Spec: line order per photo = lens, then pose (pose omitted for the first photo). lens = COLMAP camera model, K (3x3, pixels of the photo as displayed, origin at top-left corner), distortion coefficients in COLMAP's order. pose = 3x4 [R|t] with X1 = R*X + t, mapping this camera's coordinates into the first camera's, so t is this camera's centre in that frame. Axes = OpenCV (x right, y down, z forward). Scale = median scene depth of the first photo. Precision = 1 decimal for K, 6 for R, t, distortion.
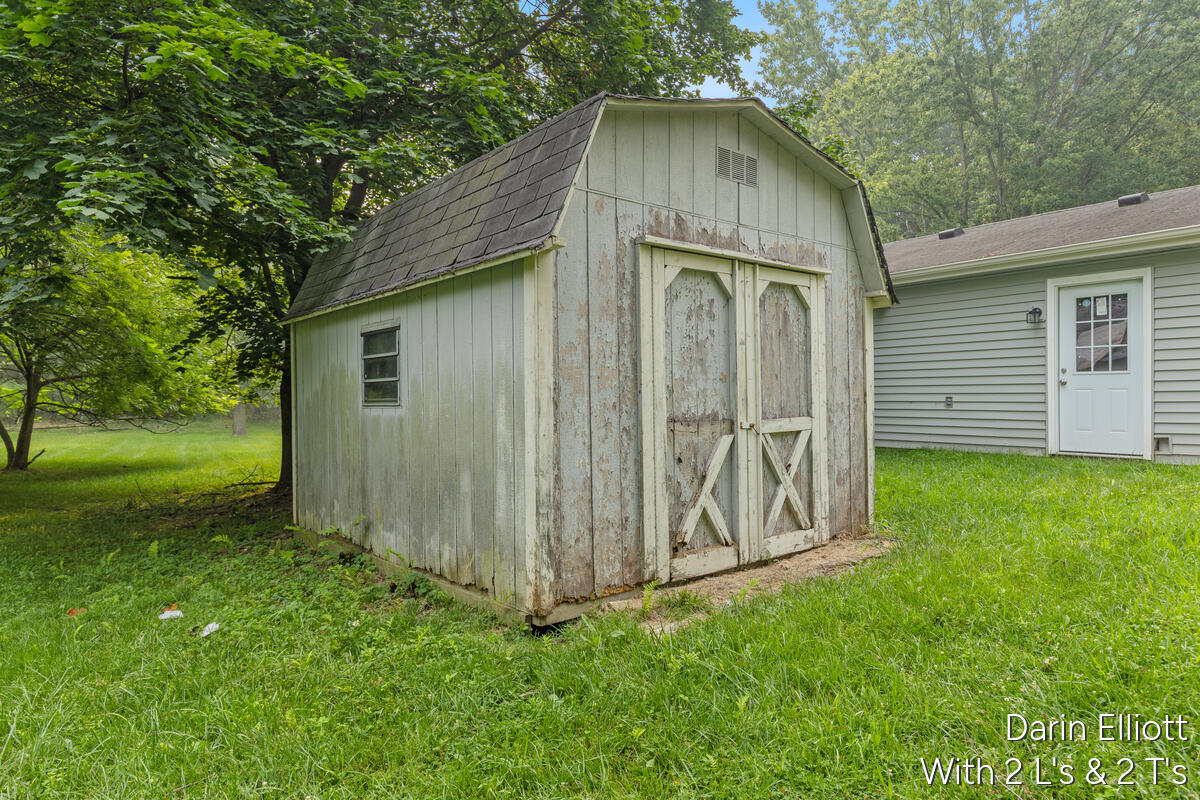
lens RADIAL K [[728.9, 0, 600.0], [0, 728.9, 400.0], [0, 0, 1]] dist [0.000332, -0.000086]
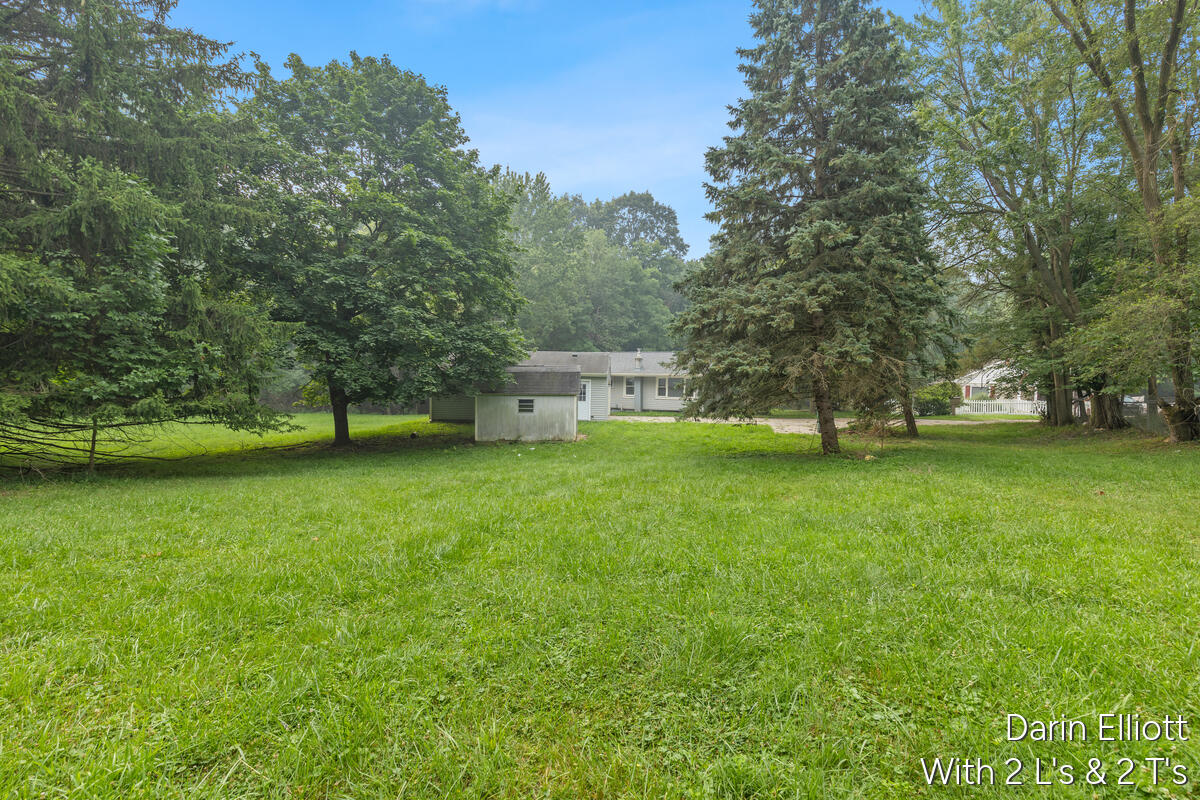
lens RADIAL K [[542.0, 0, 616.5], [0, 542.0, 409.7], [0, 0, 1]] dist [0.002893, 0.000641]
pose [[0.597132, -0.017823, 0.801945, -2.410285], [-0.011966, 0.999444, 0.031122, -0.118102], [-0.802053, -0.028180, 0.596587, -1.516455]]
